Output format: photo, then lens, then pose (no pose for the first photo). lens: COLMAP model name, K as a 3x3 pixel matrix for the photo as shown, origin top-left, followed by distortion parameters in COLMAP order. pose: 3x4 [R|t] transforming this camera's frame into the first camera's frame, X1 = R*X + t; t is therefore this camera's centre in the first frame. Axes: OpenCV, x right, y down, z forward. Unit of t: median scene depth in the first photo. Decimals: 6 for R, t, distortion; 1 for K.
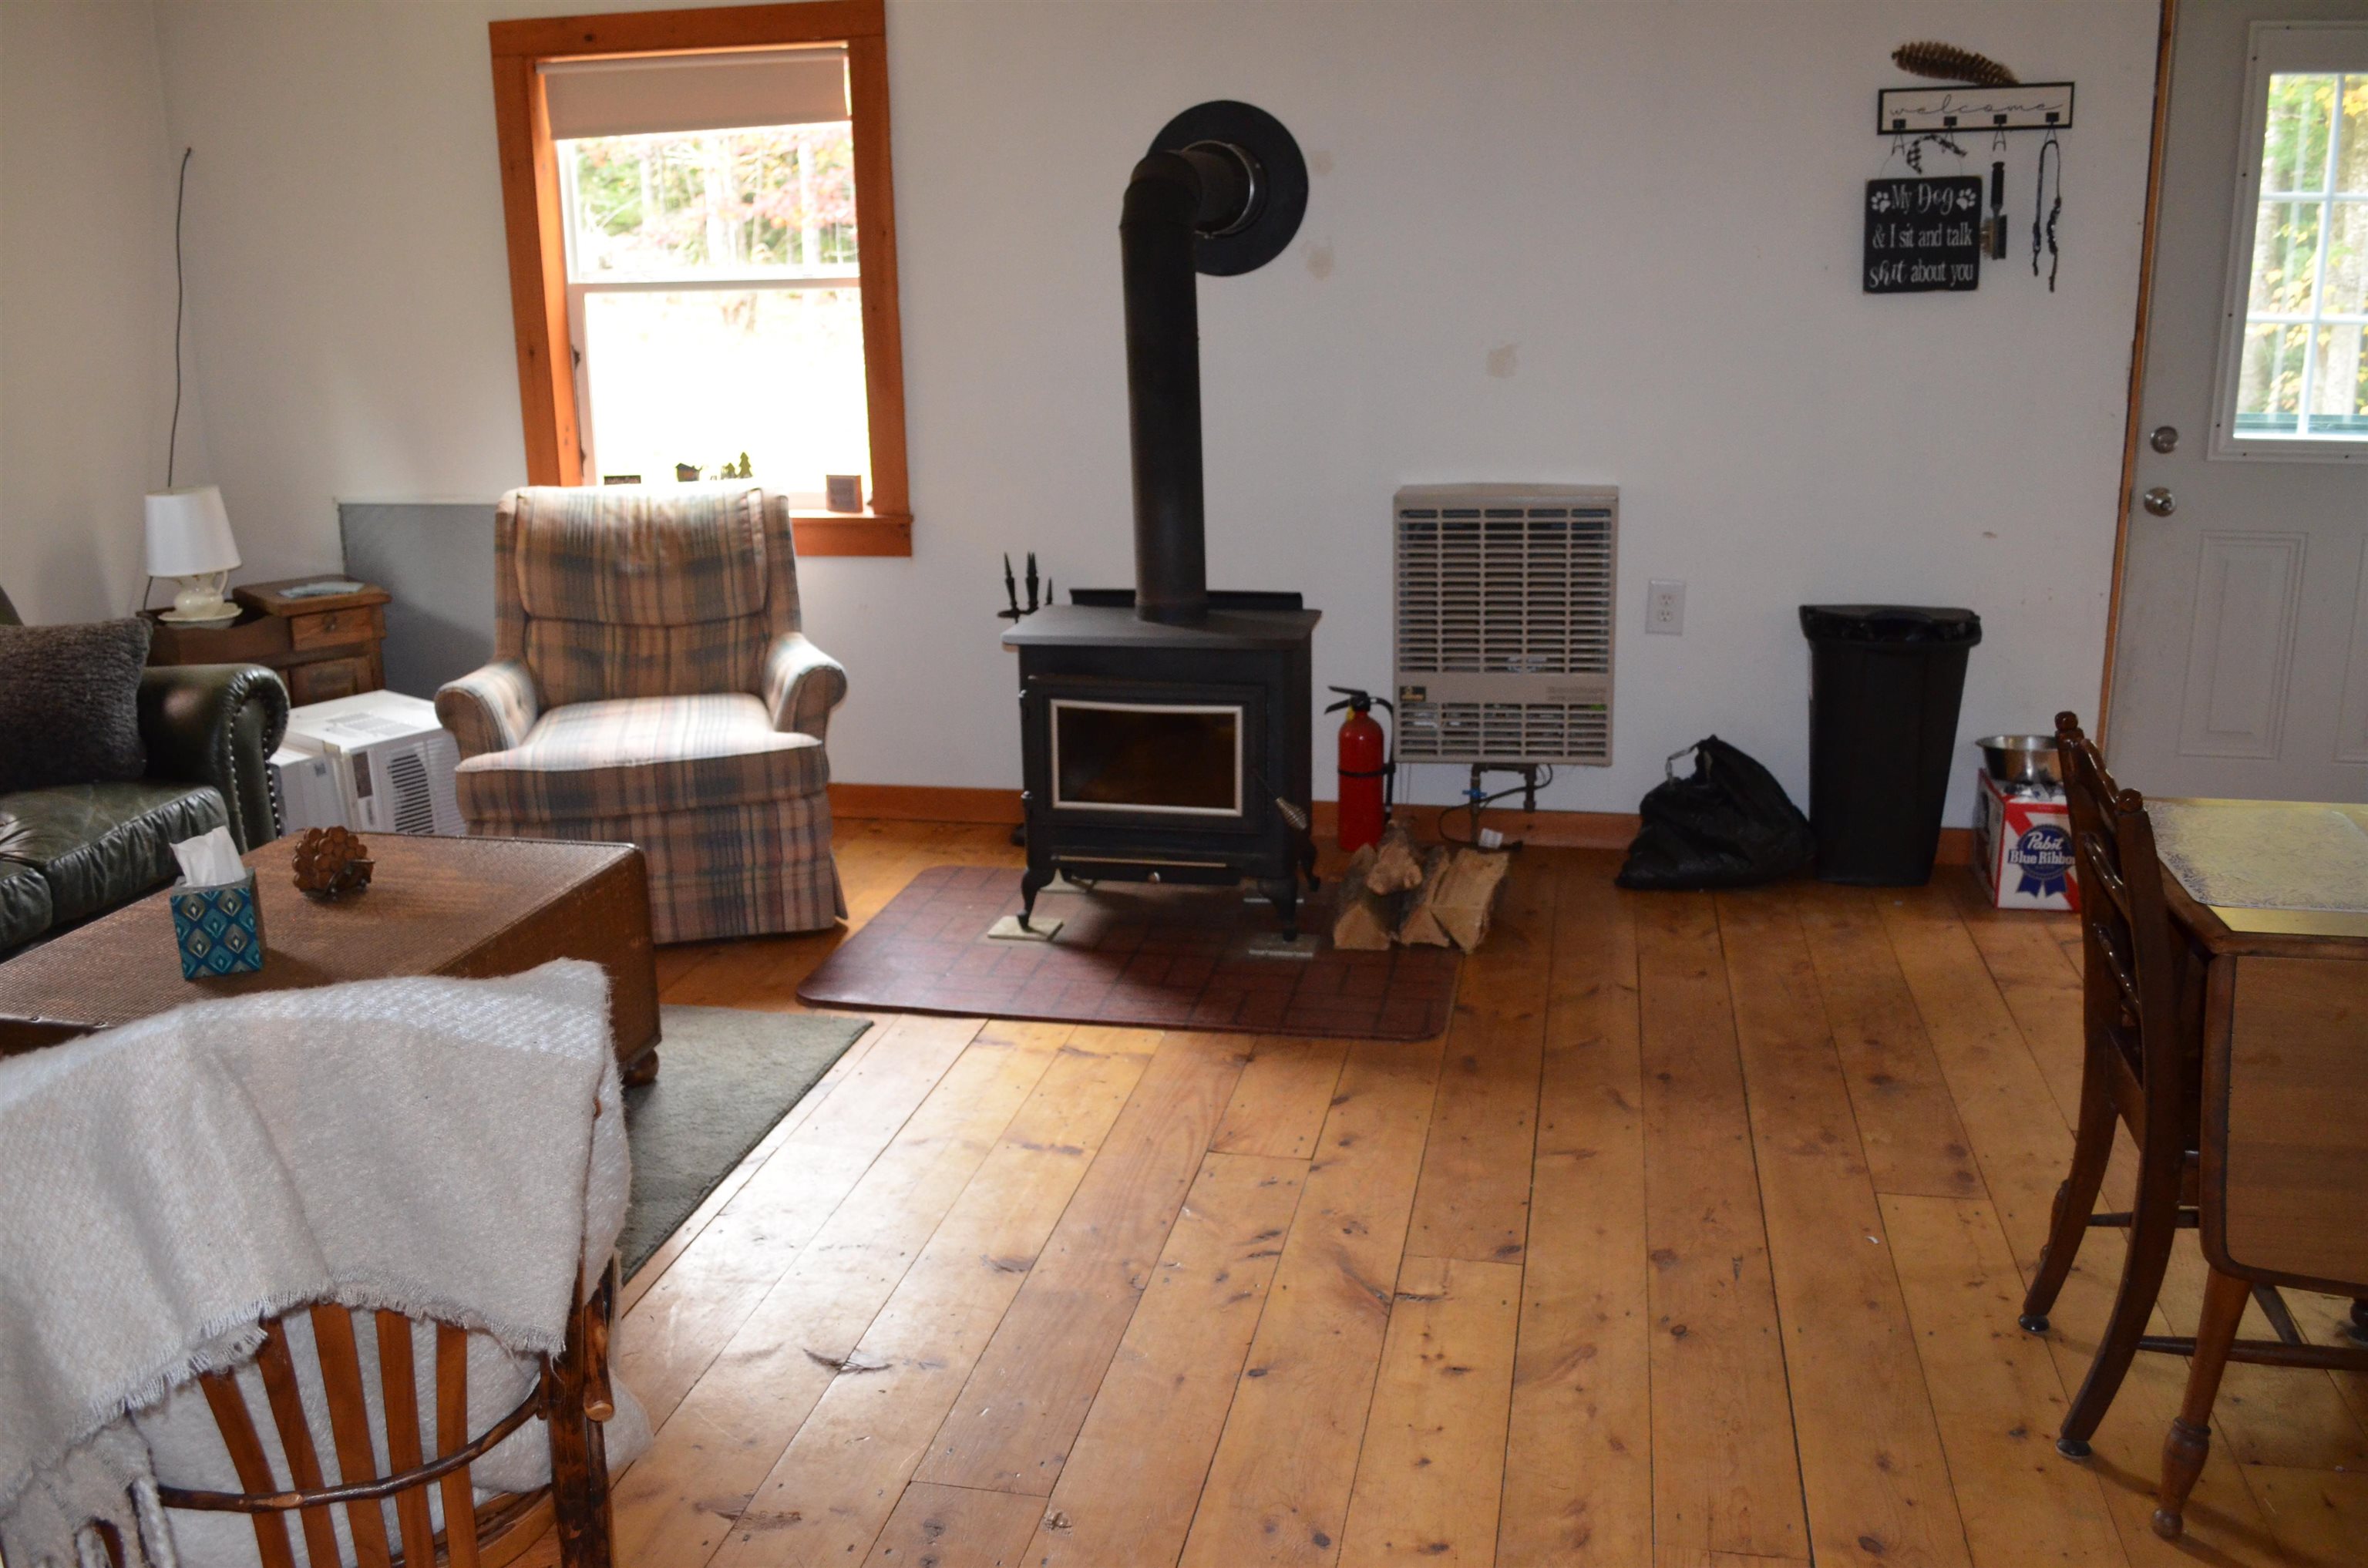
lens RADIAL K [[1974.4, 0, 1184.1], [0, 1974.4, 782.3], [0, 0, 1]] dist [-0.078613, 0.011555]
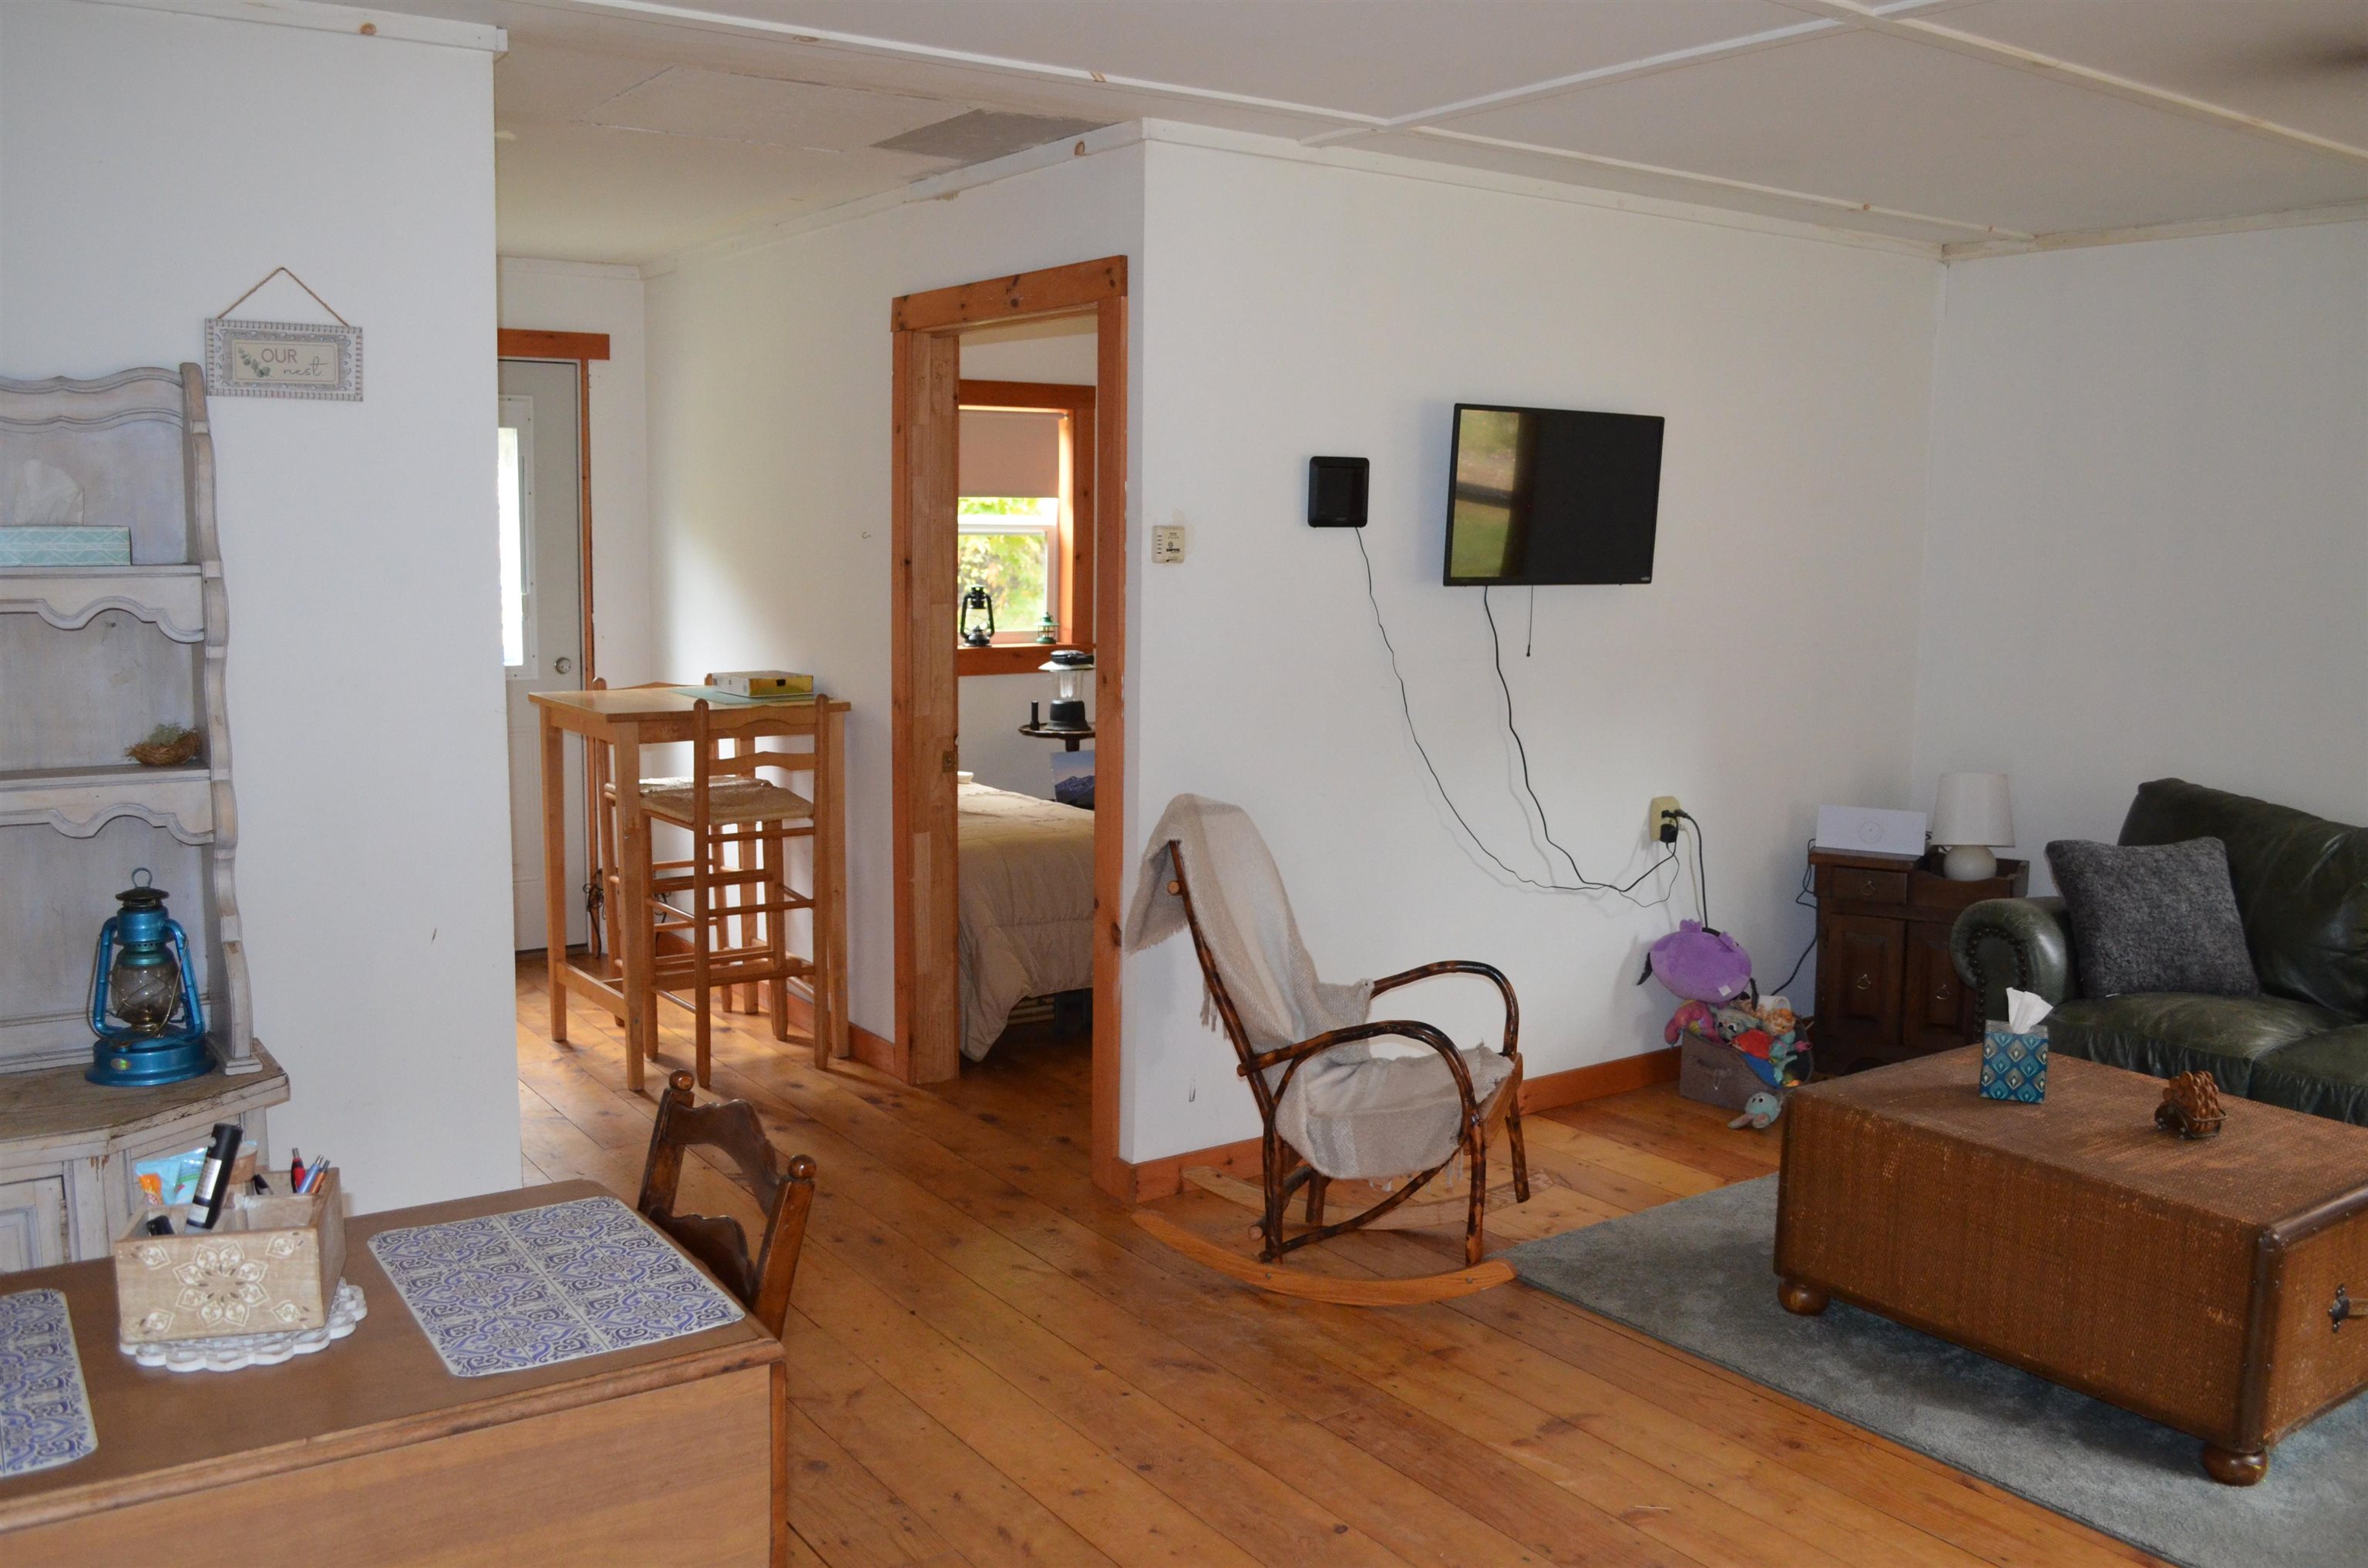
lens RADIAL K [[1974.4, 0, 1217.9], [0, 1974.4, 782.3], [0, 0, 1]] dist [-0.078613, 0.011555]
pose [[-0.680968, 0.103675, -0.724937, 0.529261], [-0.191314, 0.930364, 0.312764, -0.272219], [0.706881, 0.351673, -0.613714, 0.910567]]
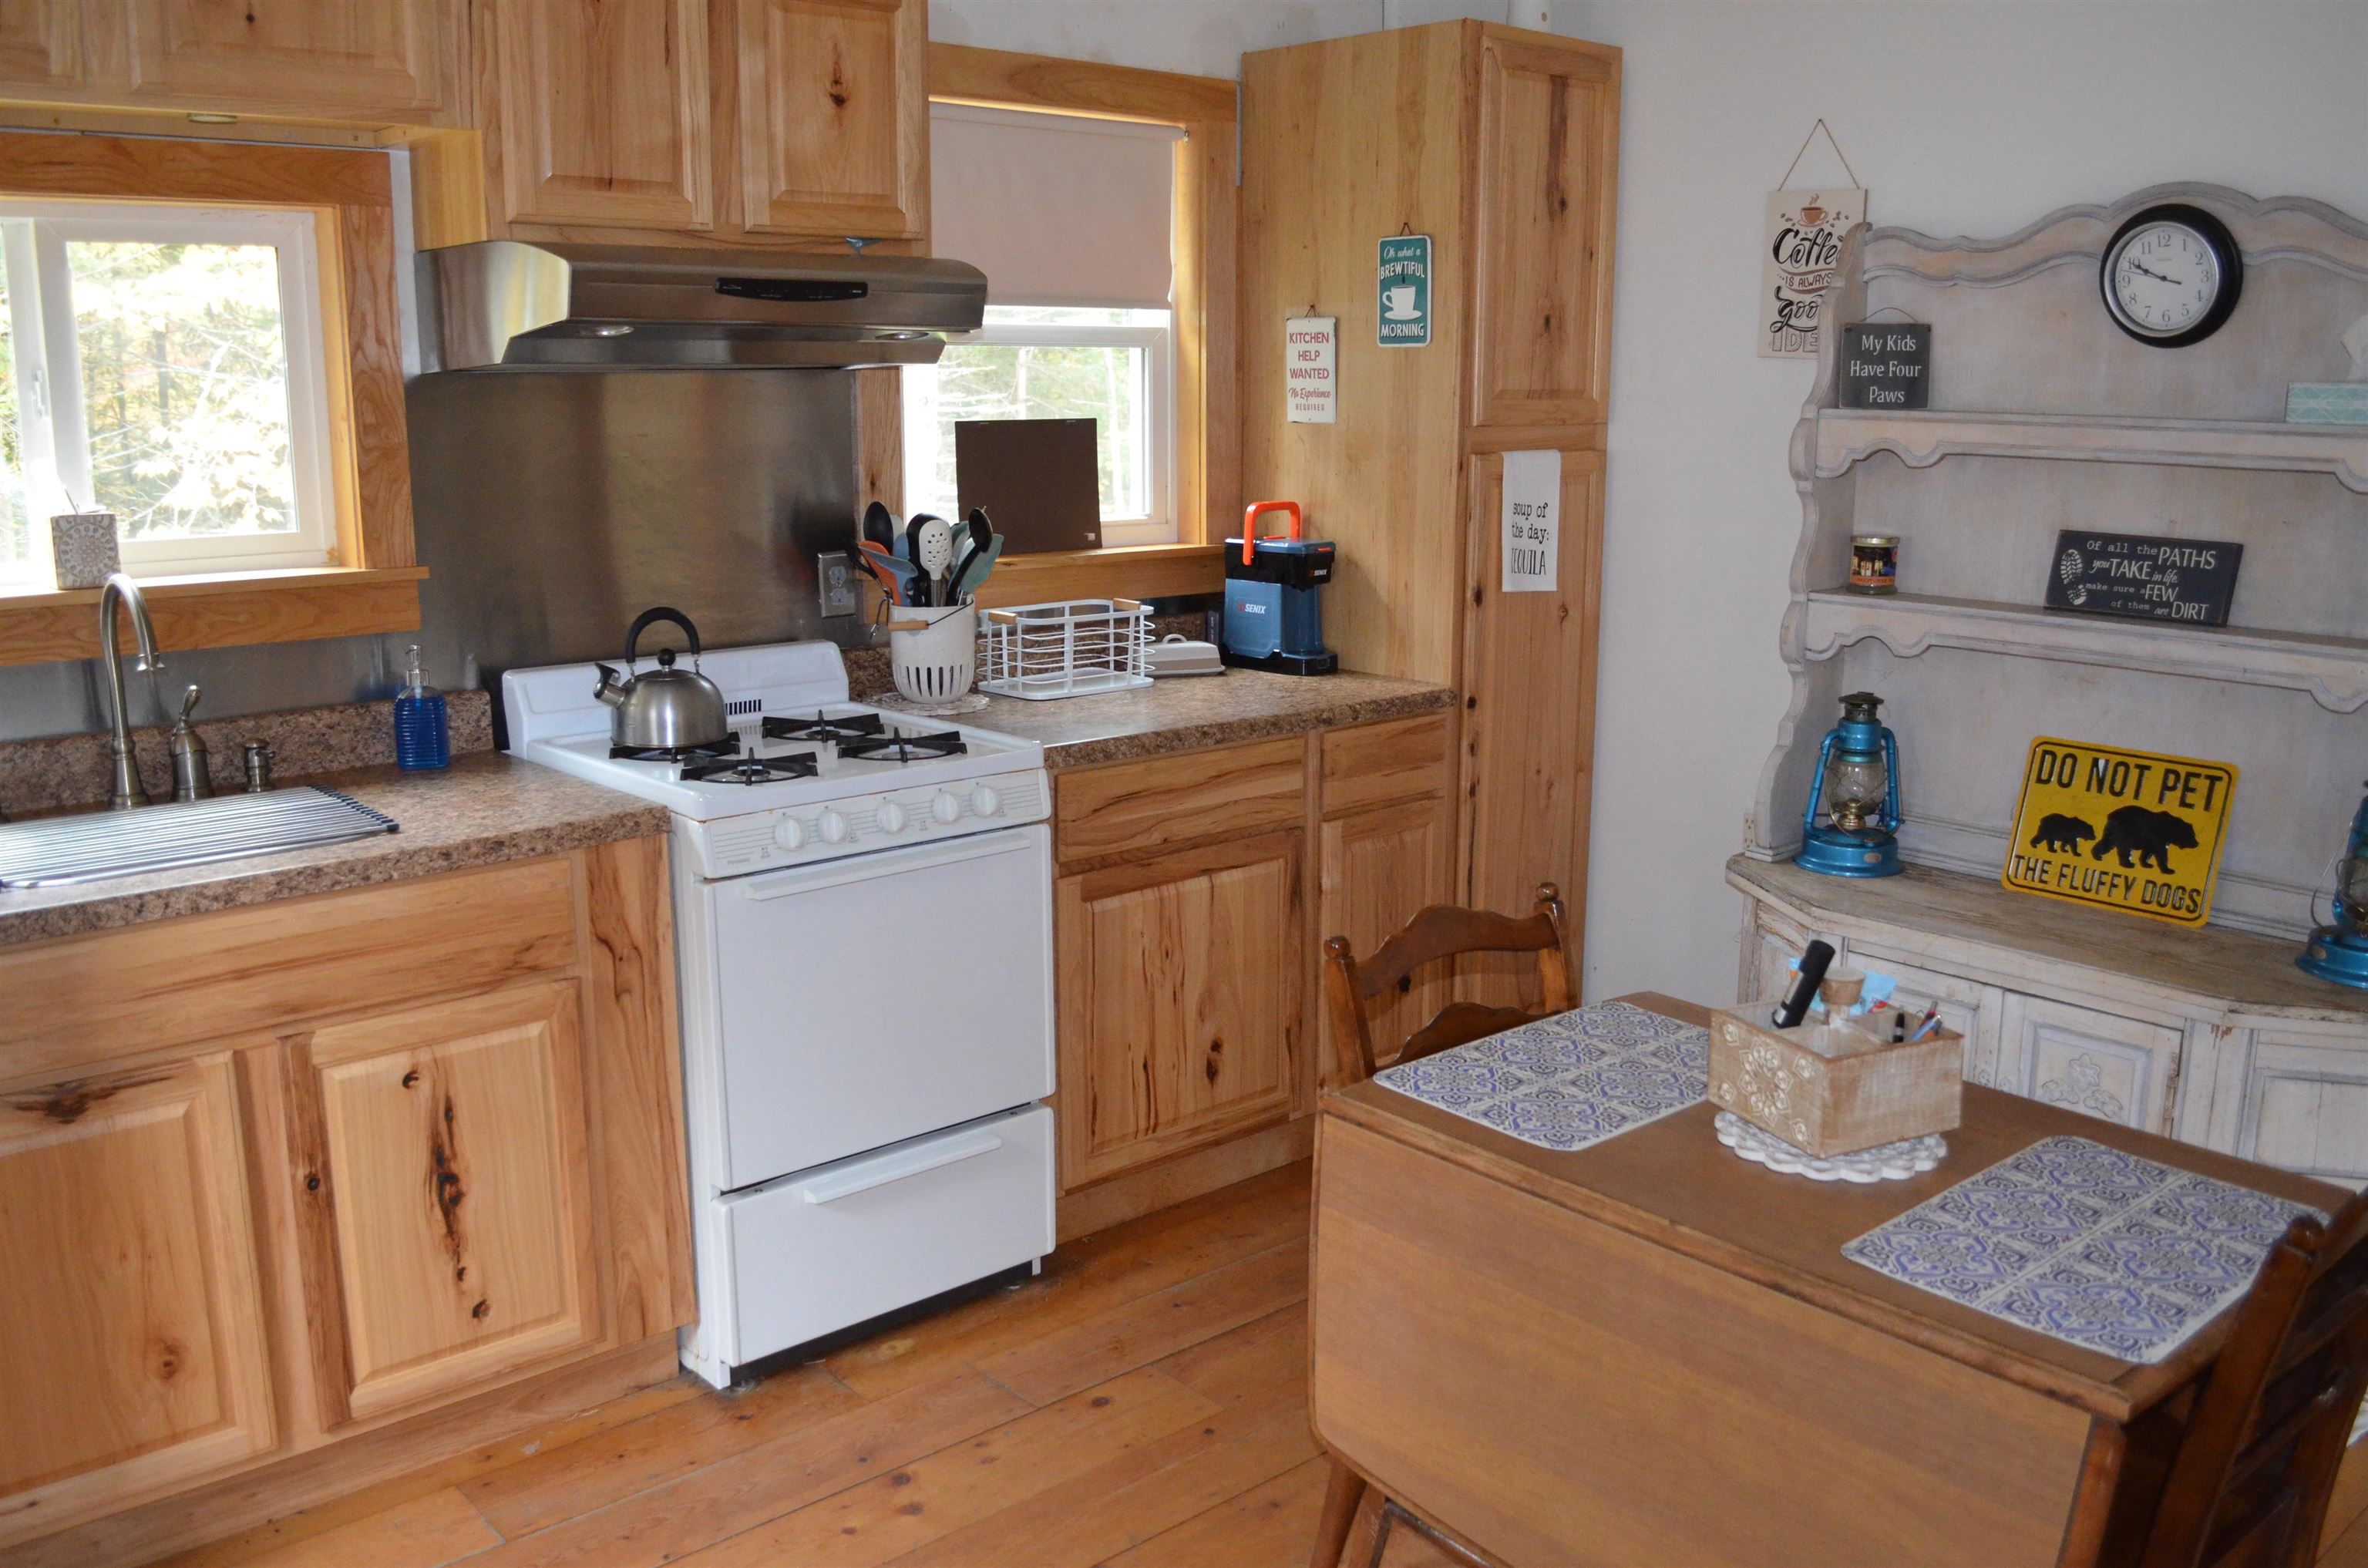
lens RADIAL K [[1974.4, 0, 1181.9], [0, 1974.4, 784.2], [0, 0, 1]] dist [-0.078613, 0.011555]
pose [[-0.800685, -0.108086, 0.589255, 0.232864], [0.165908, 0.905115, 0.391461, -0.261091], [-0.575655, 0.411199, -0.706779, 0.909899]]
